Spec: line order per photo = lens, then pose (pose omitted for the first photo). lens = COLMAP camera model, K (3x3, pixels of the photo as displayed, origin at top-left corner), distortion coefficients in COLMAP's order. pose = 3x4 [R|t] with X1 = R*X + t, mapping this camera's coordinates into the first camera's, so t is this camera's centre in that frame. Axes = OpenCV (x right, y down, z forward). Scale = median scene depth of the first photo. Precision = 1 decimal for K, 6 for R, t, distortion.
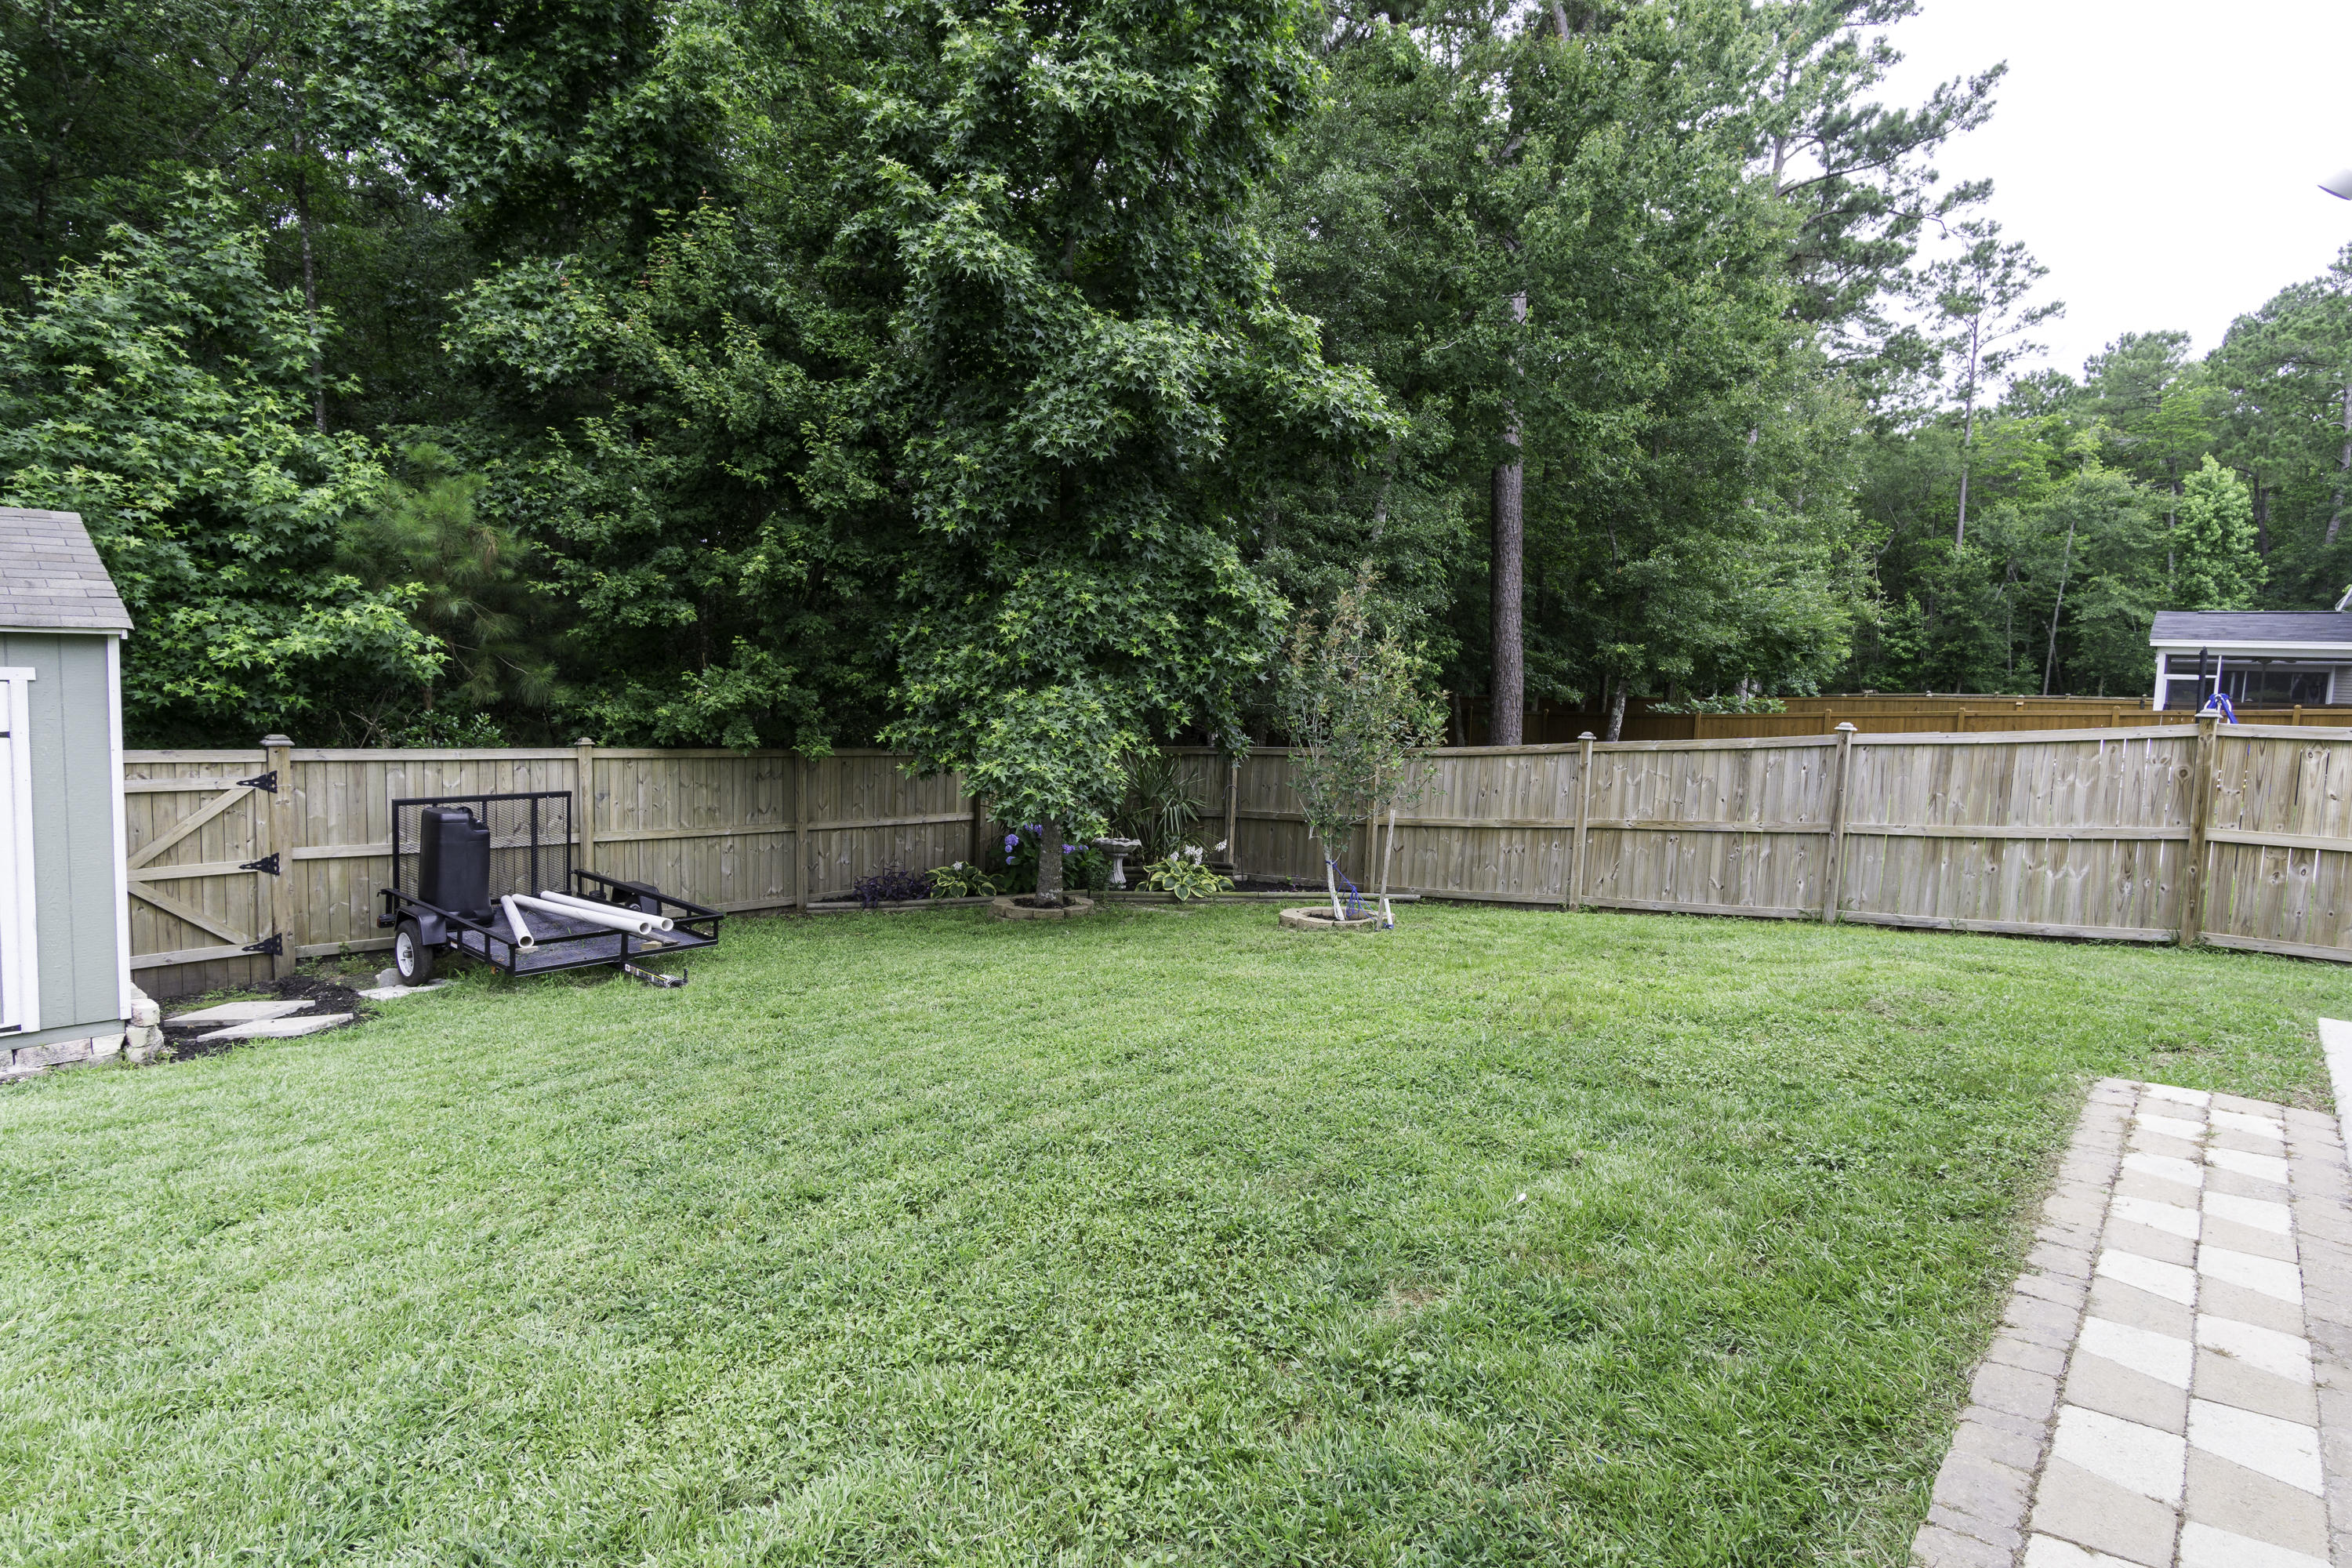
lens RADIAL K [[1196.9, 0, 1131.5], [0, 1196.9, 762.7], [0, 0, 1]] dist [-0.001890, -0.000475]
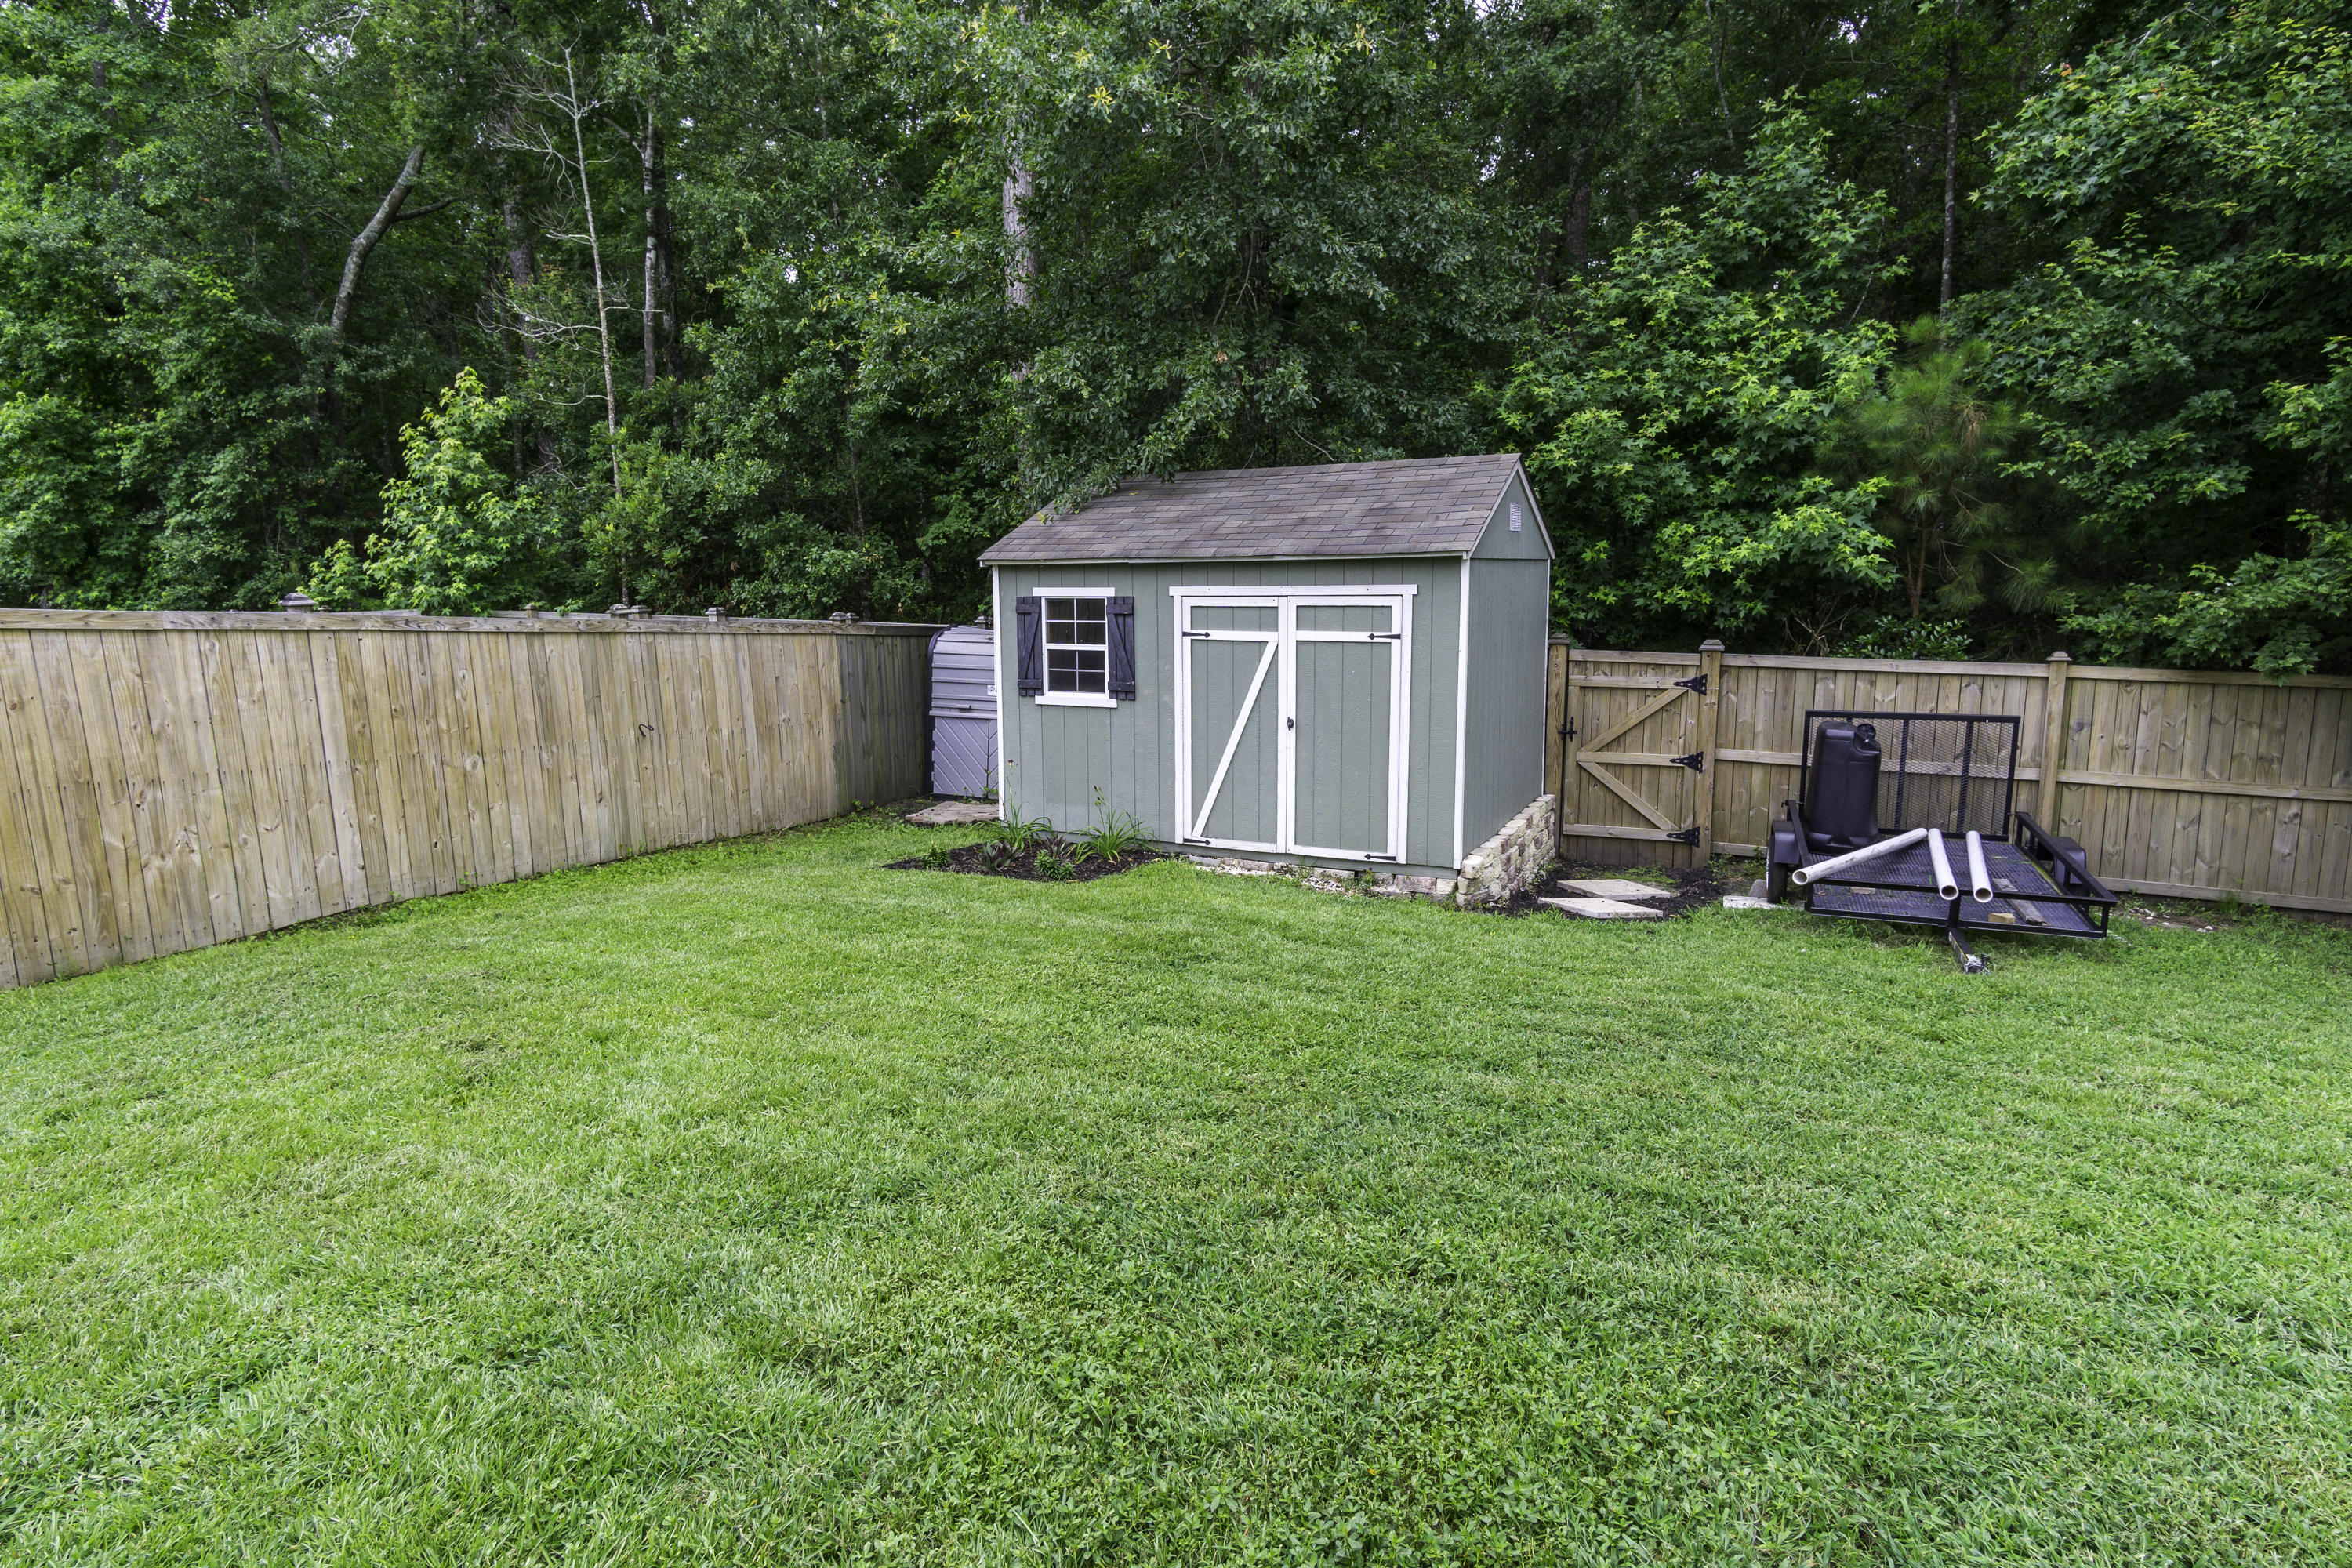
lens RADIAL K [[1226.3, 0, 1143.4], [0, 1226.3, 752.0], [0, 0, 1]] dist [0.006108, 0.000667]
pose [[0.329114, 0.109956, -0.937867, 0.133867], [-0.043206, 0.993911, 0.101364, -0.012143], [0.943301, 0.007162, 0.331860, 0.157144]]
